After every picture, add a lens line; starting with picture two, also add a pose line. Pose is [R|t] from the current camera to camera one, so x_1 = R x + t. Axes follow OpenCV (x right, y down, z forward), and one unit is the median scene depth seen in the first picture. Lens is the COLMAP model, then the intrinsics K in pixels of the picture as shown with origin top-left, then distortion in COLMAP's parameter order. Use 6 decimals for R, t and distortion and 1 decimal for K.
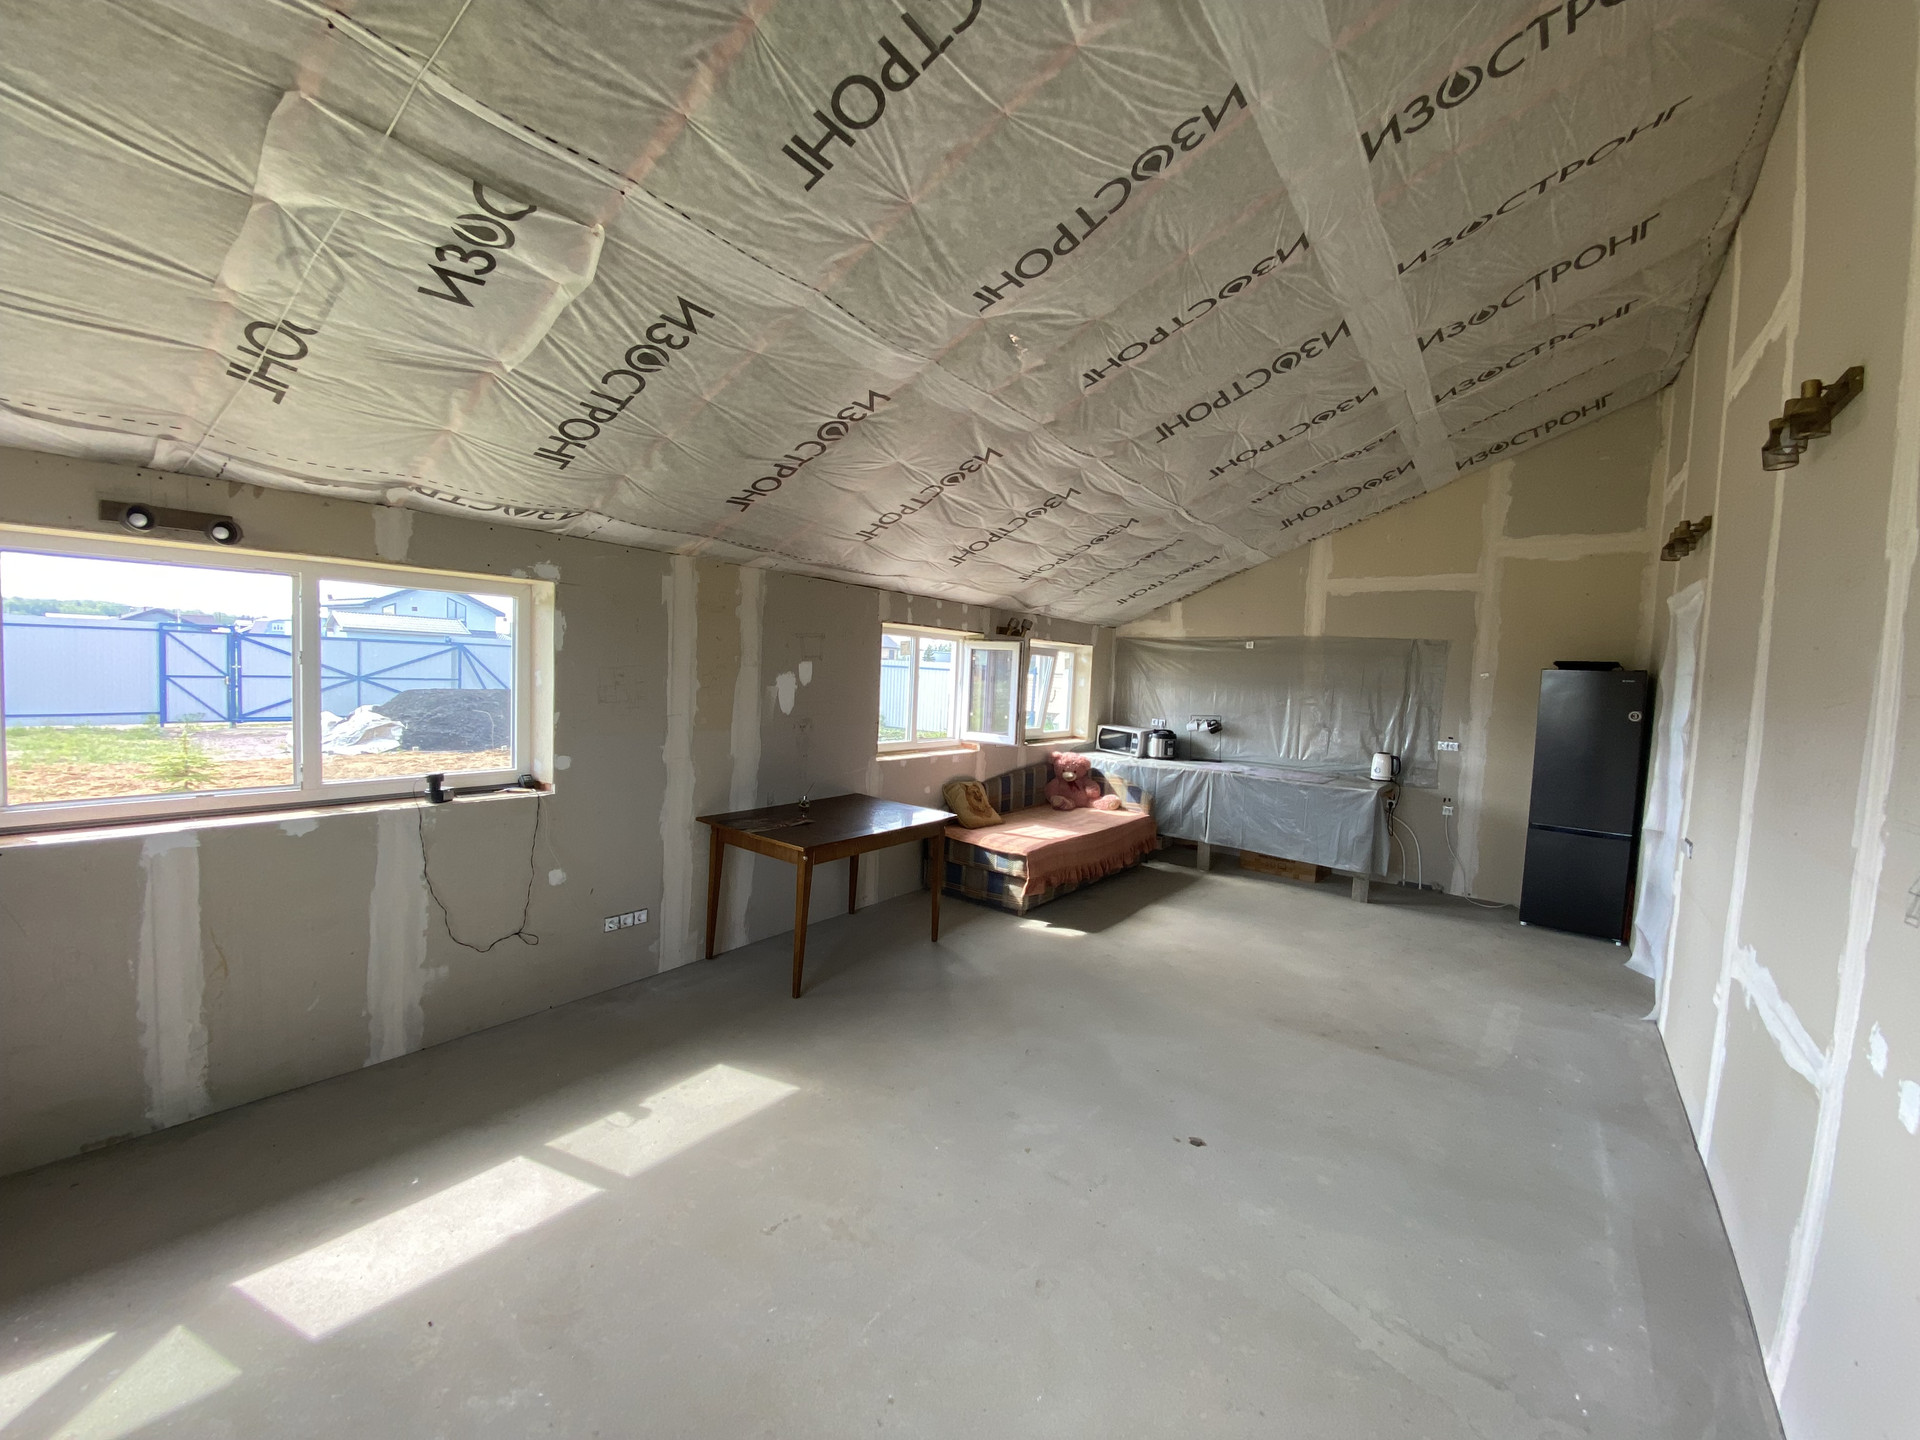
lens RADIAL K [[759.2, 0, 960.0], [0, 759.2, 720.0], [0, 0, 1]] dist [0.030977, -0.020709]
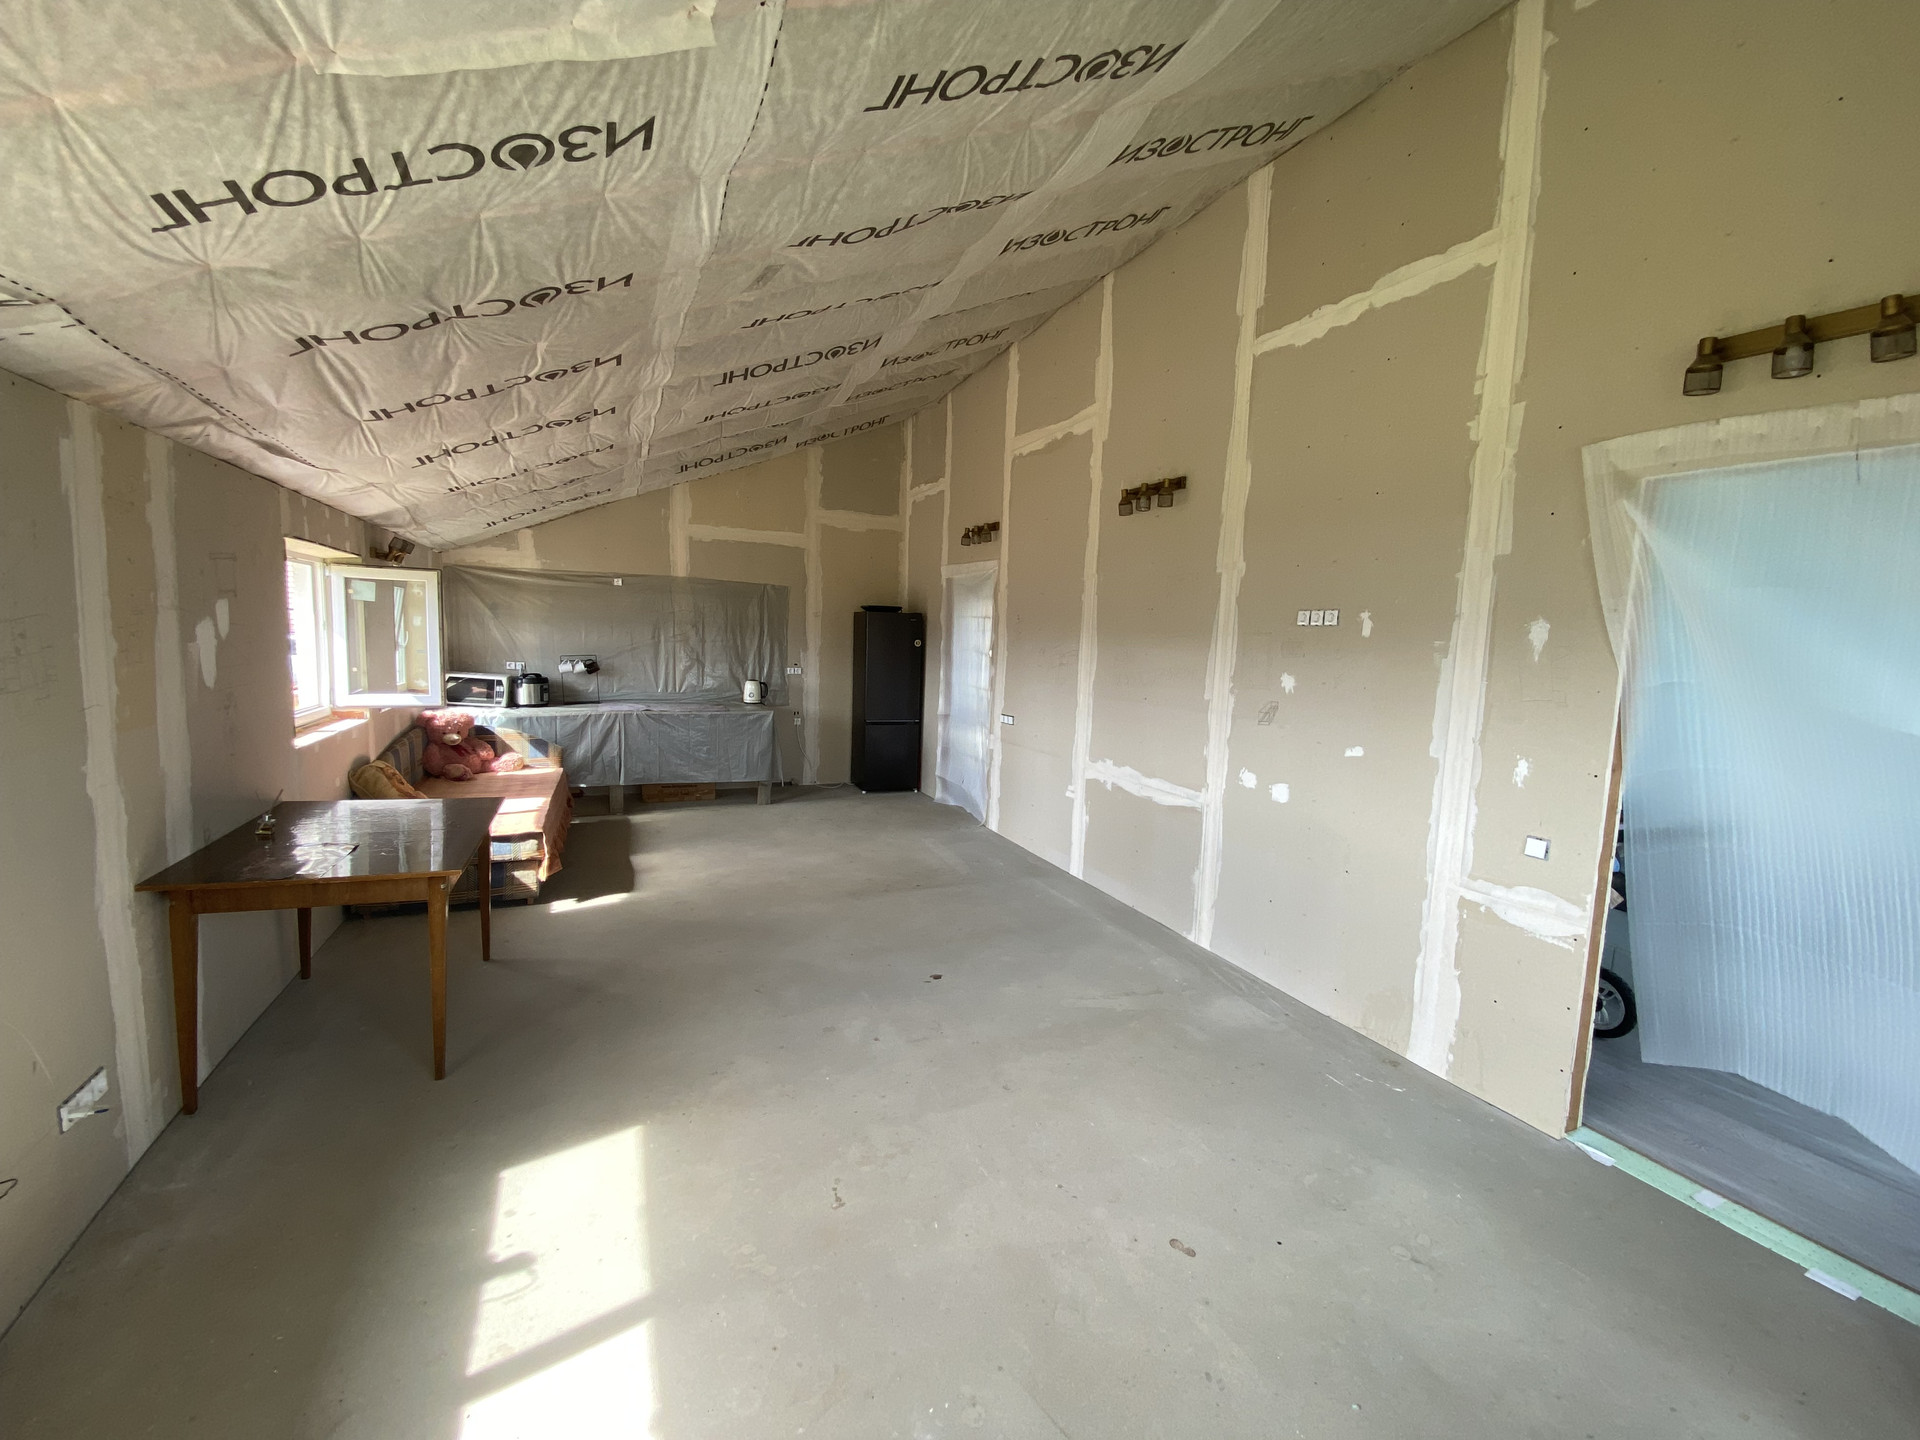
lens RADIAL K [[773.1, 0, 962.8], [0, 773.1, 718.5], [0, 0, 1]] dist [0.020549, -0.022141]
pose [[0.482210, -0.119409, 0.867880, -0.383018], [0.041517, 0.992669, 0.113510, -0.023113], [-0.875071, -0.018704, 0.483632, 0.154038]]
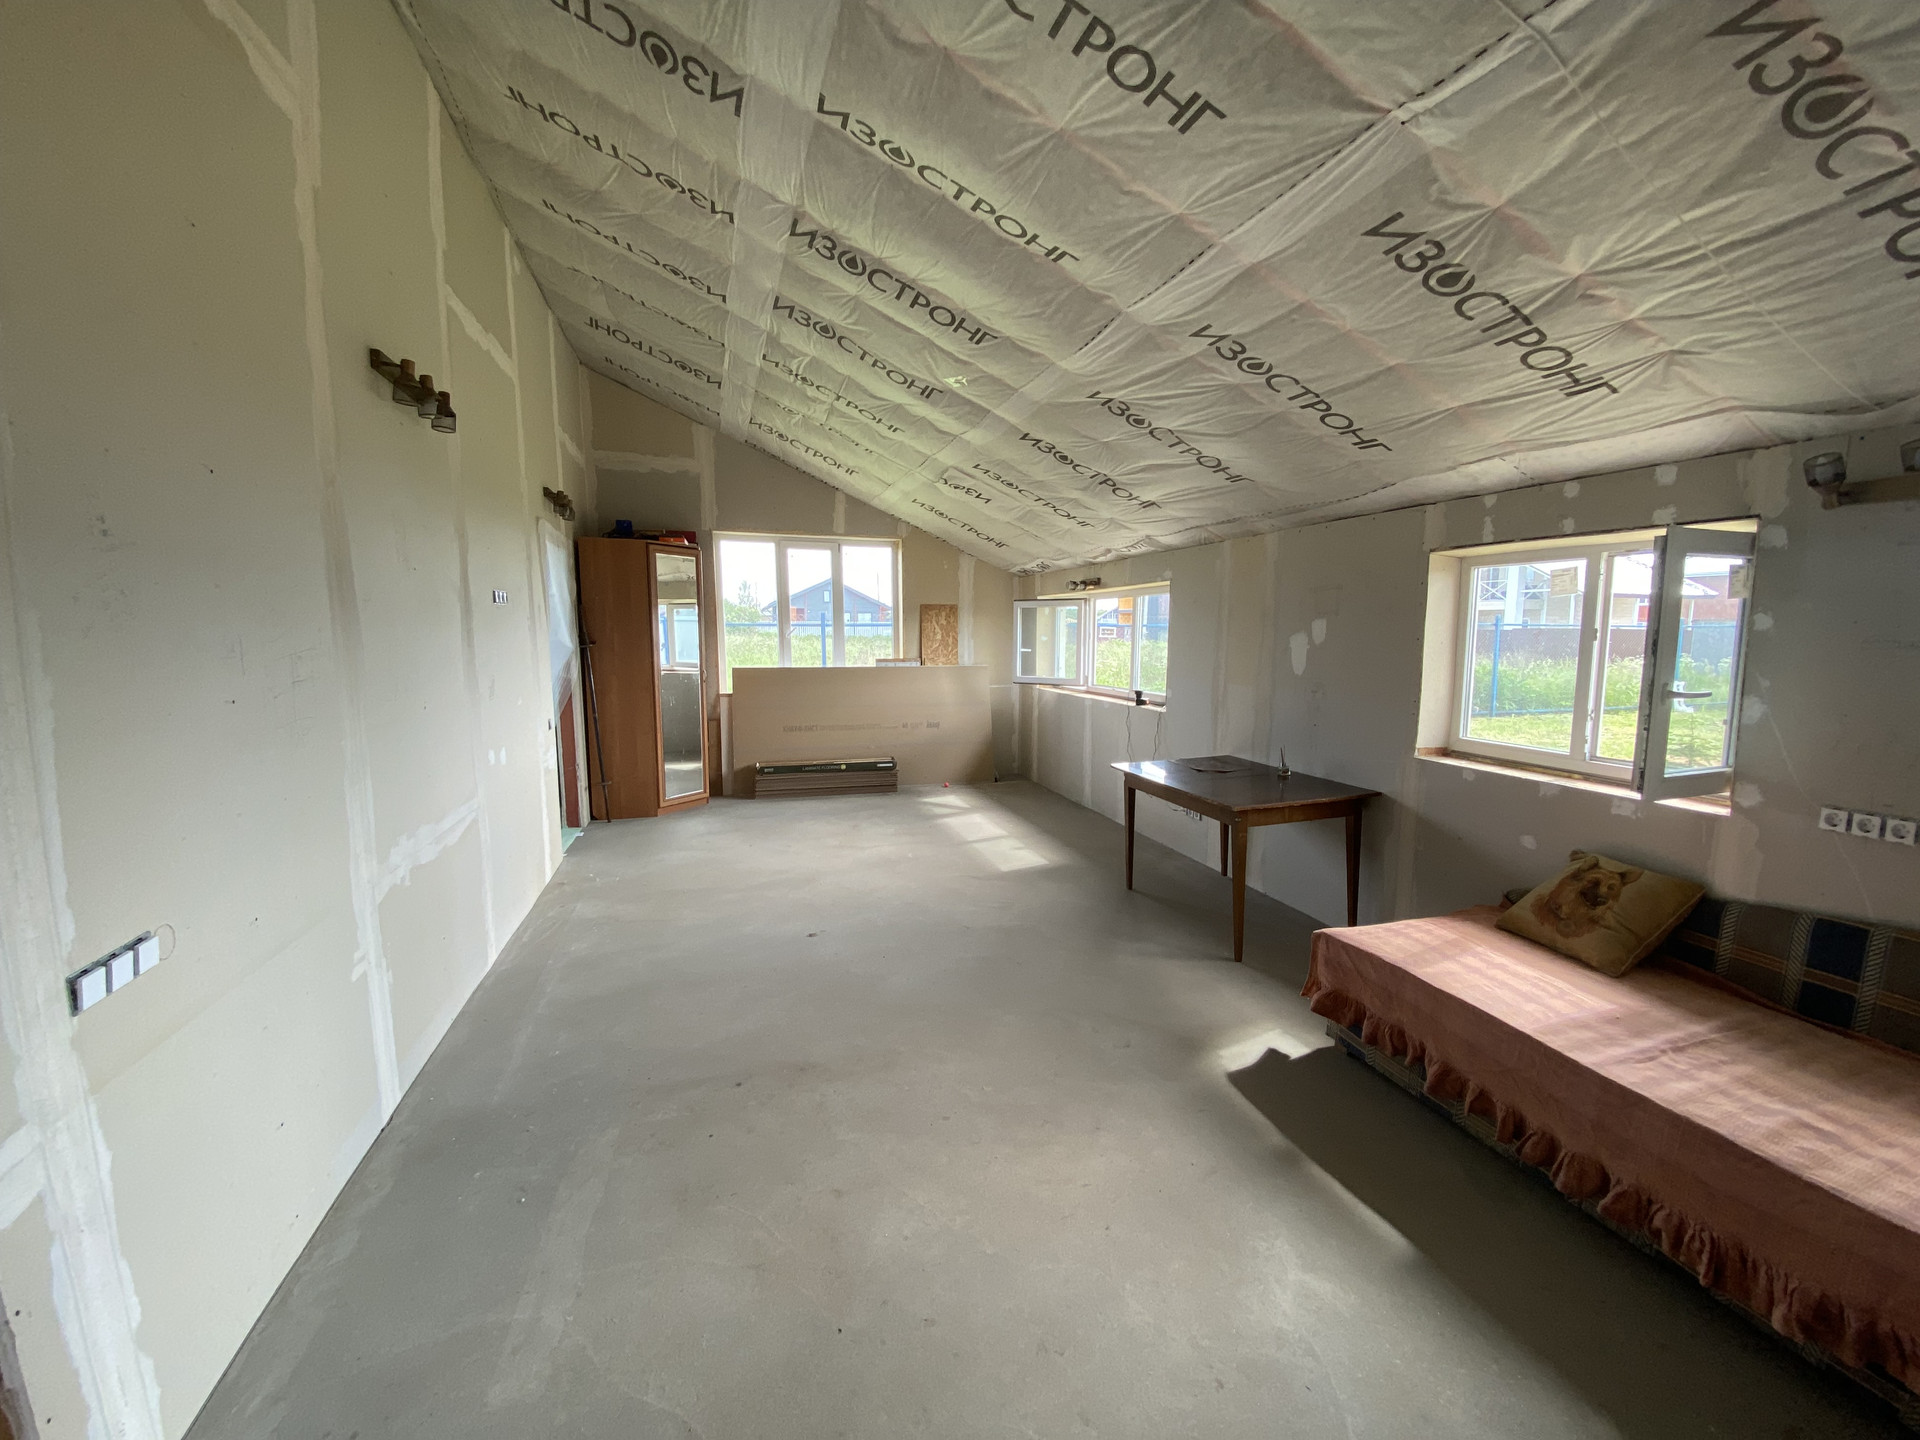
lens RADIAL K [[786.3, 0, 960.0], [0, 786.3, 720.0], [0, 0, 1]] dist [0.042221, -0.000082]
pose [[-0.586677, 0.048232, -0.808384, 0.661921], [-0.079508, 0.989972, 0.116768, -0.028645], [0.805909, 0.132778, -0.576959, 1.002564]]
